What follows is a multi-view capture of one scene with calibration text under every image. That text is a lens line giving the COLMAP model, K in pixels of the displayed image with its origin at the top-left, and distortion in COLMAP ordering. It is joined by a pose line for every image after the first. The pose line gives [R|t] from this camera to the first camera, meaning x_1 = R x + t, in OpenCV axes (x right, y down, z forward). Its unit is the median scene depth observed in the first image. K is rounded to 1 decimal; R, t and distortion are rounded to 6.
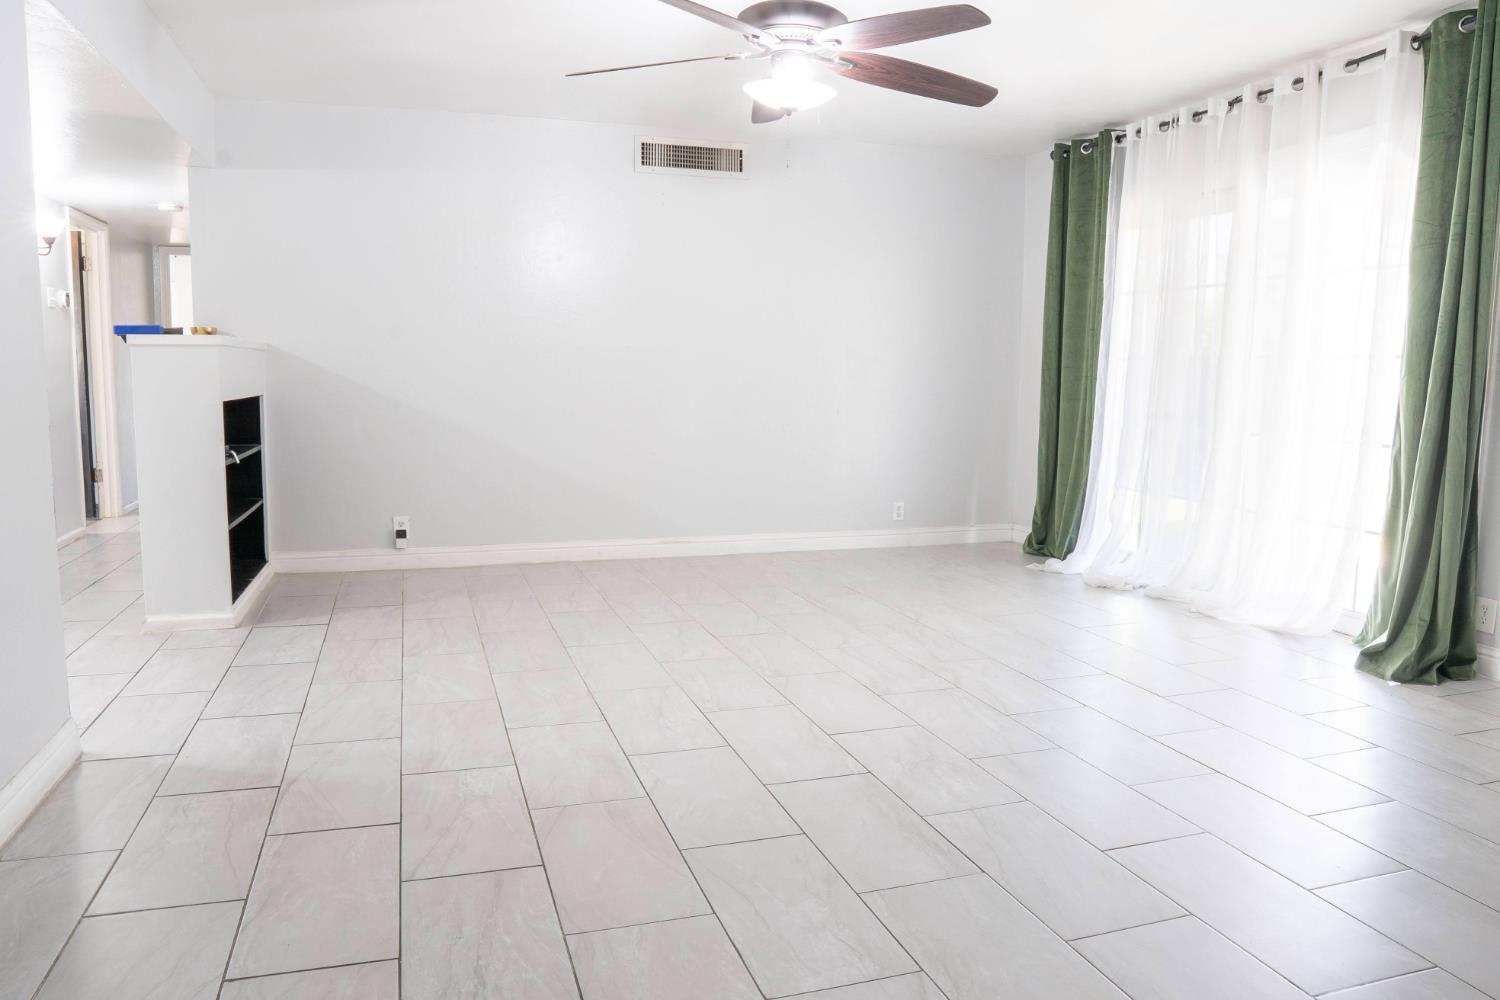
lens RADIAL K [[1057.5, 0, 746.9], [0, 1057.5, 492.8], [0, 0, 1]] dist [-0.112304, 0.076222]
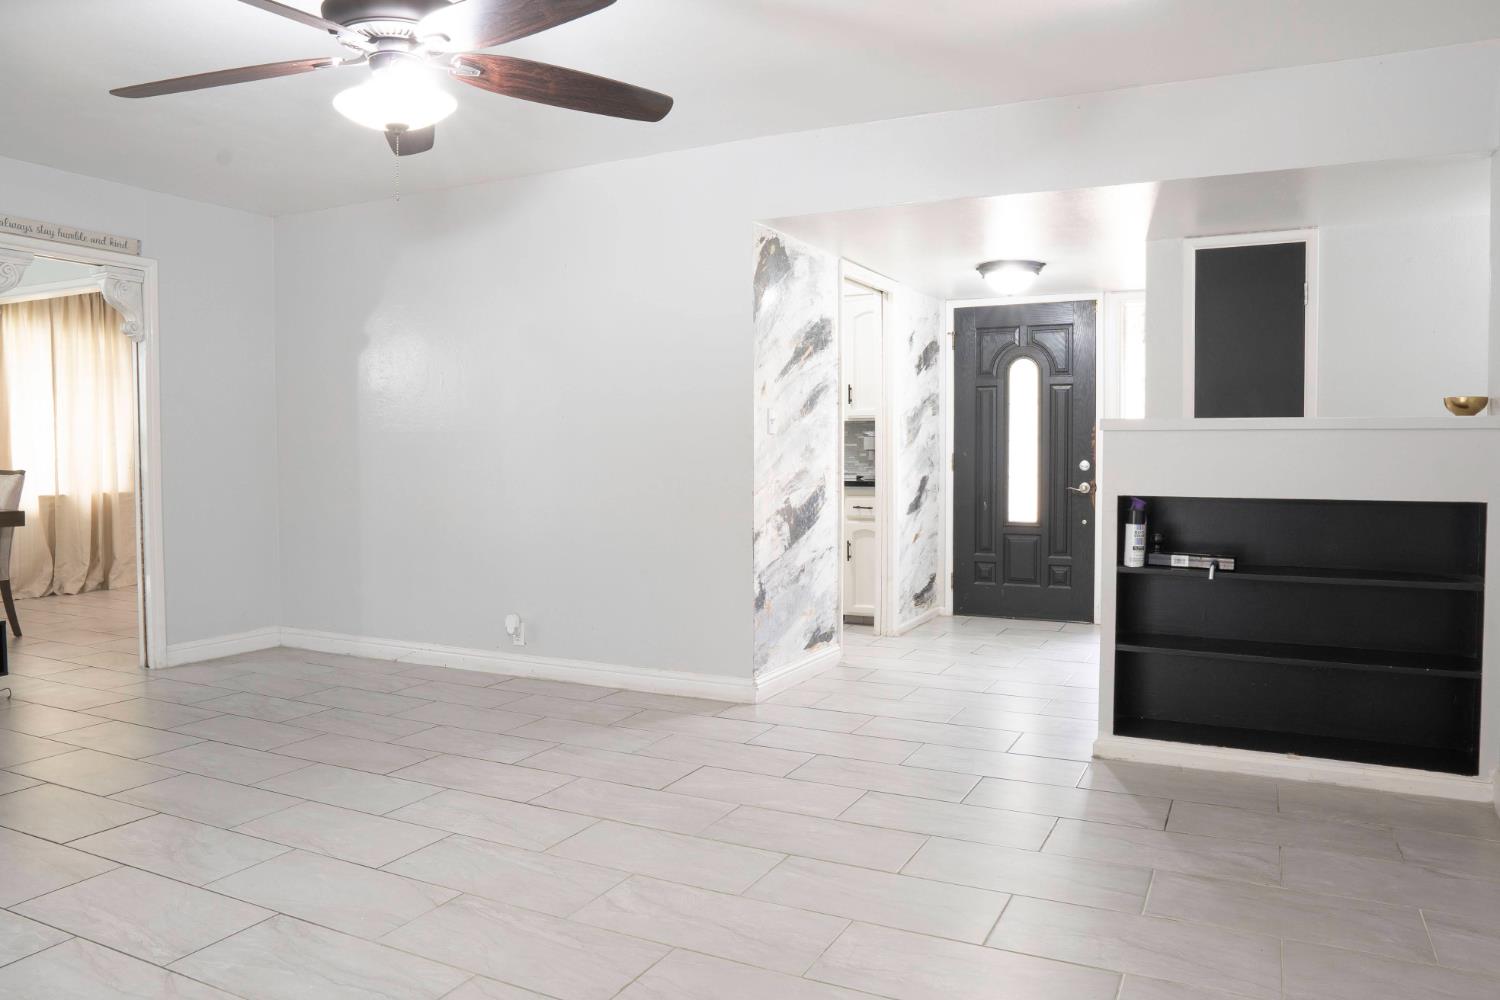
lens RADIAL K [[1057.5, 0, 746.9], [0, 1057.5, 492.8], [0, 0, 1]] dist [-0.112304, 0.076222]
pose [[-0.700095, 0.018898, -0.713800, 0.477676], [-0.088924, 0.989560, 0.113416, -0.236515], [0.708491, 0.142876, -0.691105, 2.016330]]
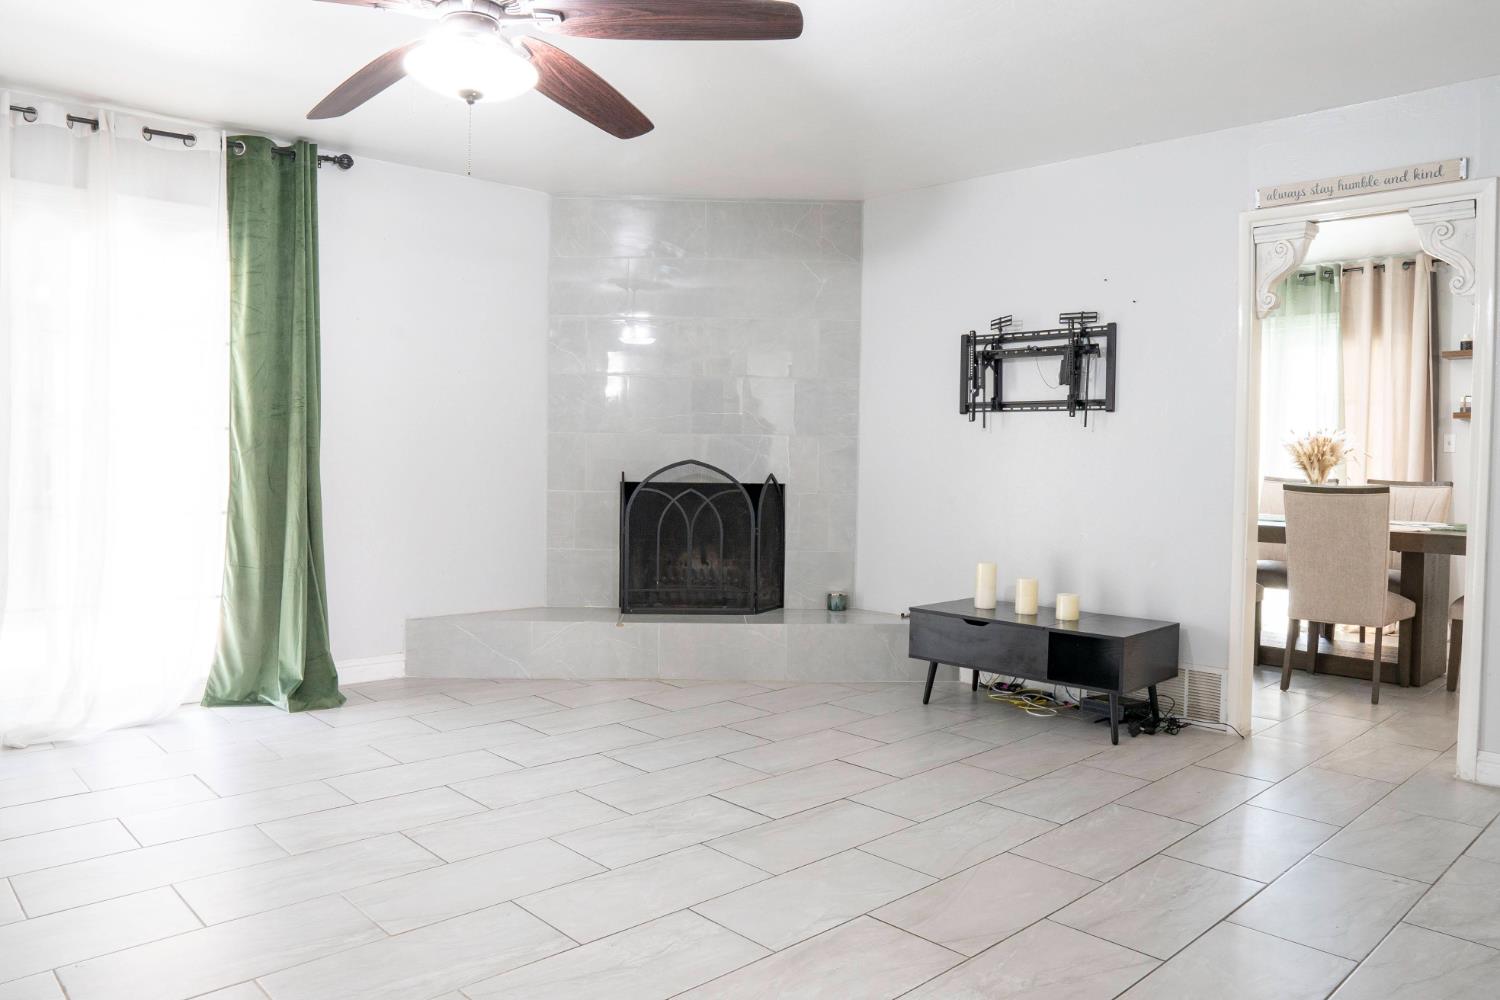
lens RADIAL K [[1057.5, 0, 746.9], [0, 1057.5, 492.8], [0, 0, 1]] dist [-0.112304, 0.076222]
pose [[-0.431101, -0.047420, 0.901057, -0.797898], [0.087601, 0.991701, 0.094102, -0.165079], [-0.898041, 0.119501, -0.423369, 1.328824]]
